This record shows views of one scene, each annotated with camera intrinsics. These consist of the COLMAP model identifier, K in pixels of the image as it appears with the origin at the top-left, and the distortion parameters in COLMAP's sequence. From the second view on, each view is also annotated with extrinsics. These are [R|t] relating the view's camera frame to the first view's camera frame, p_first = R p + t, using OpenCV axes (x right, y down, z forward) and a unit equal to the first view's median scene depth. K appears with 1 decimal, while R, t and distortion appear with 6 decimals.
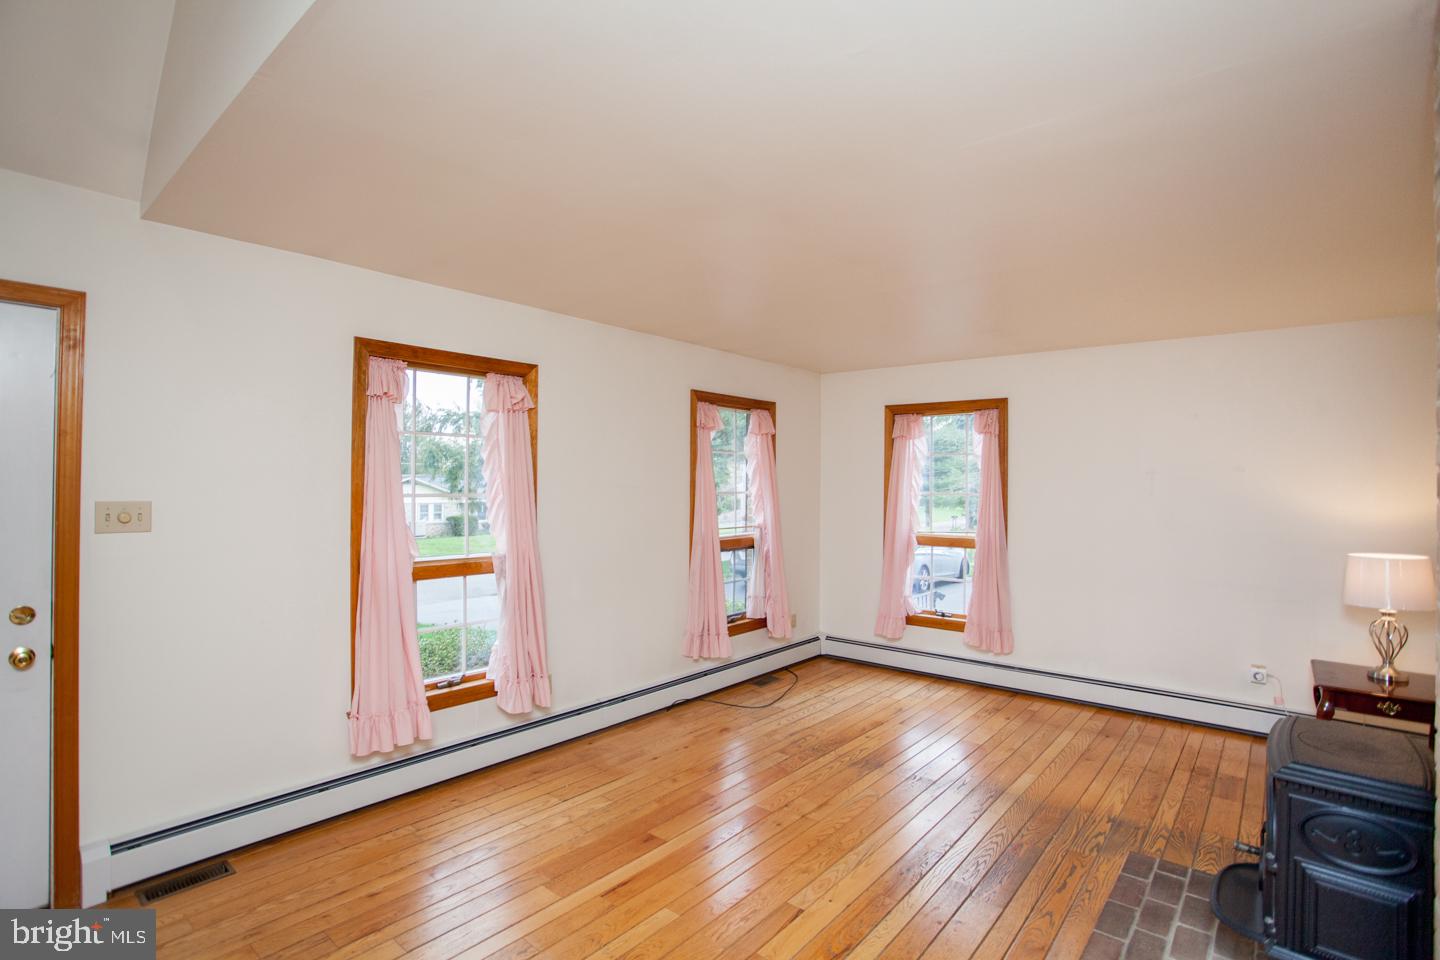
lens RADIAL K [[698.8, 0, 714.0], [0, 698.8, 473.4], [0, 0, 1]] dist [-0.077375, 0.032596]
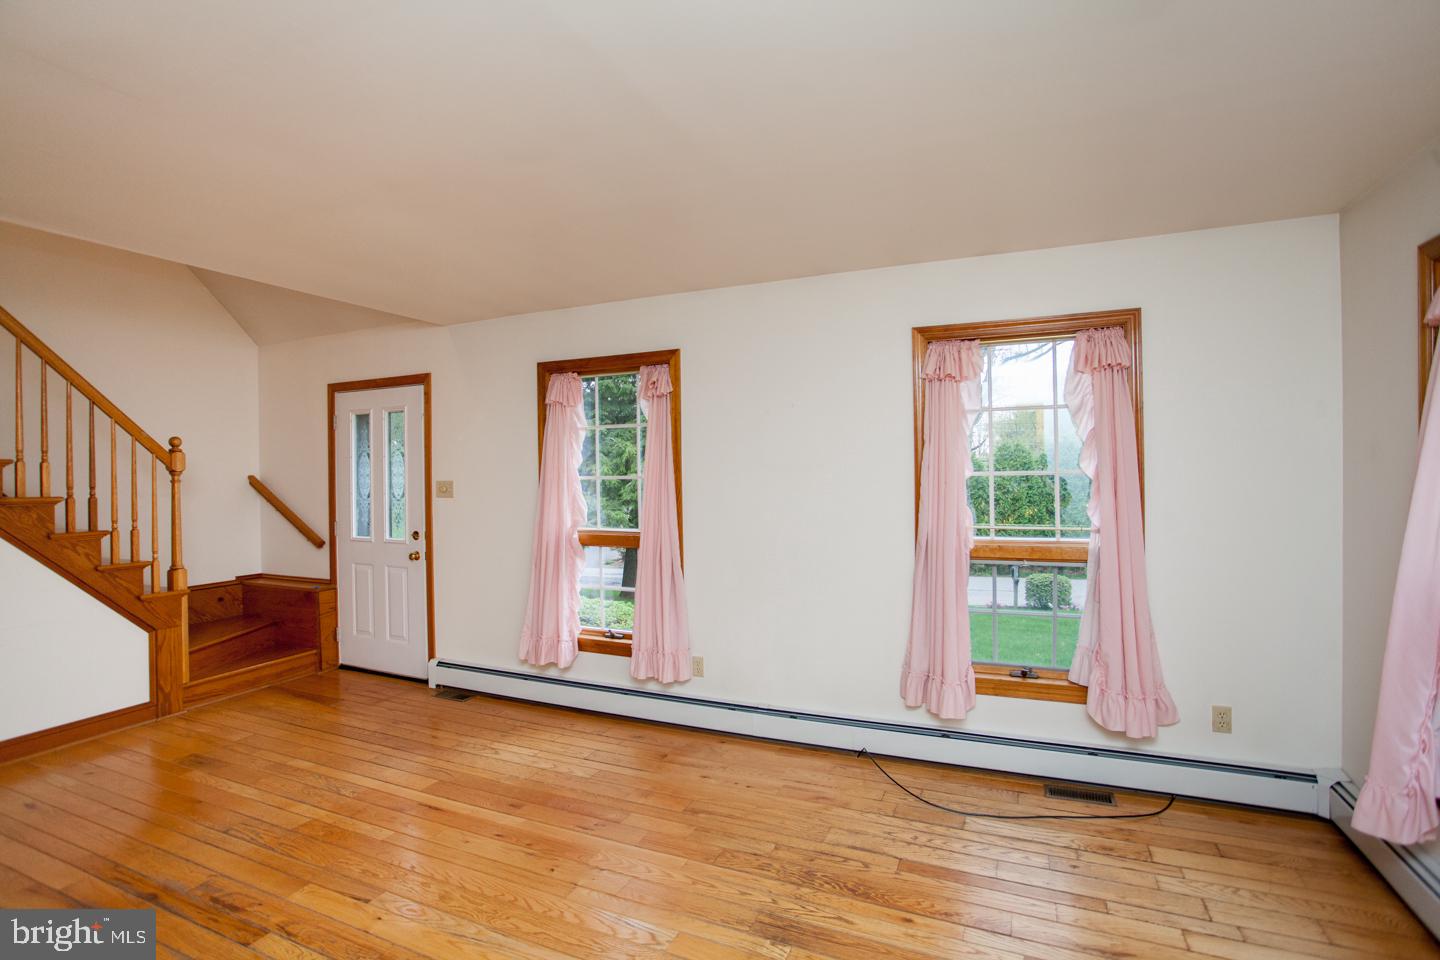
lens RADIAL K [[698.8, 0, 714.0], [0, 698.8, 473.4], [0, 0, 1]] dist [-0.077375, 0.032596]
pose [[0.278247, -0.006325, -0.960489, 0.703920], [0.027427, 0.999623, 0.001362, 0.024816], [0.960118, -0.026723, 0.278316, 0.720027]]
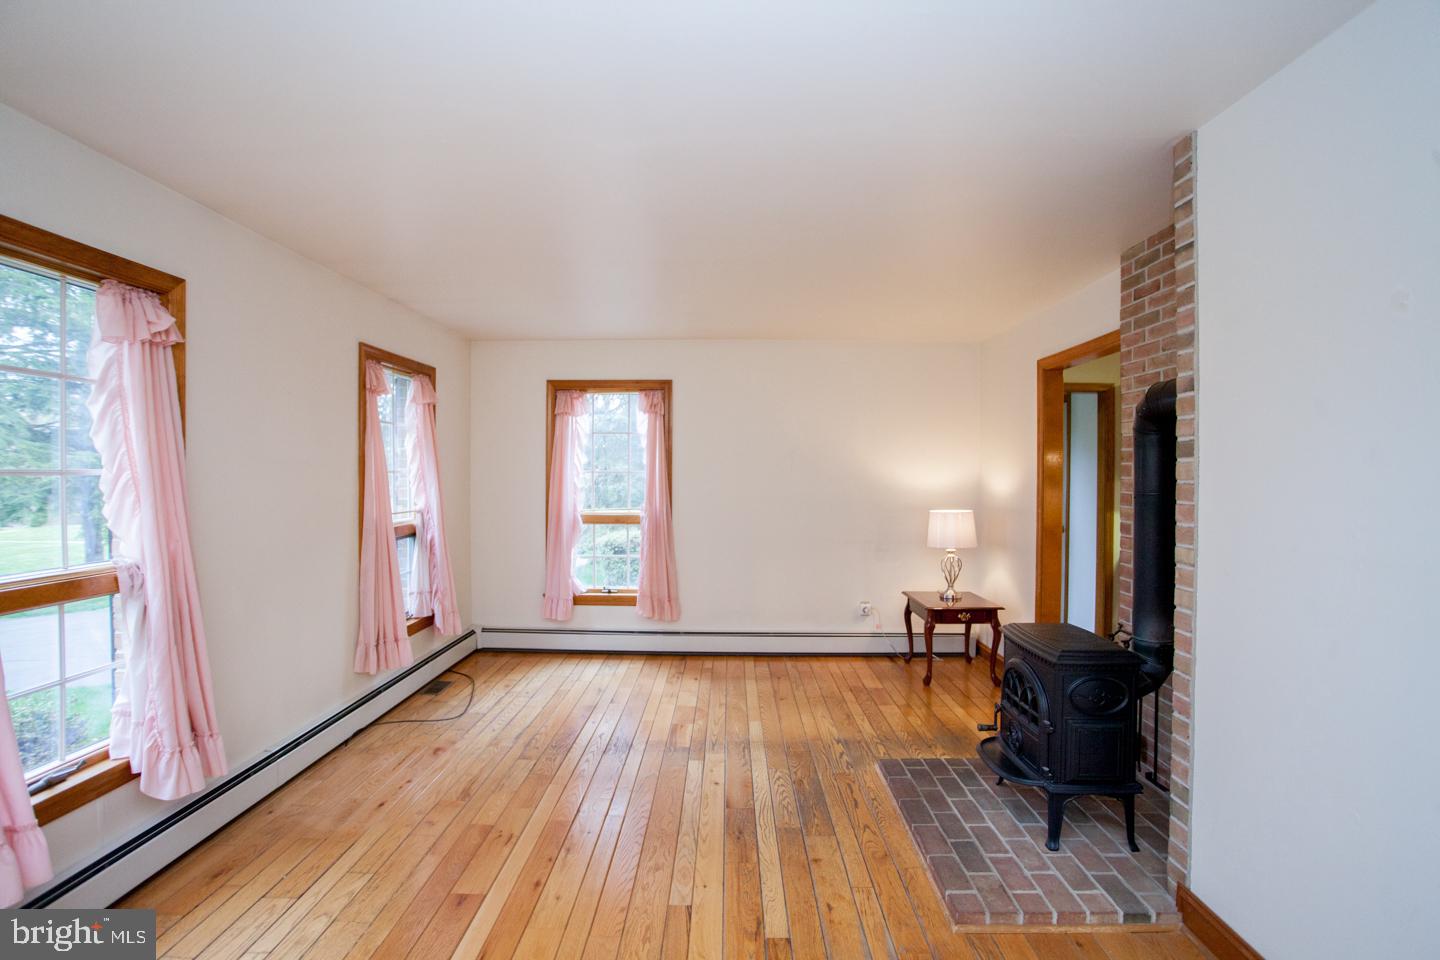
lens RADIAL K [[698.8, 0, 714.0], [0, 698.8, 473.4], [0, 0, 1]] dist [-0.077375, 0.032596]
pose [[0.777832, -0.008108, 0.628420, -0.252180], [-0.004825, 0.999810, 0.018873, 0.016483], [-0.628453, -0.017713, 0.777646, 0.152753]]
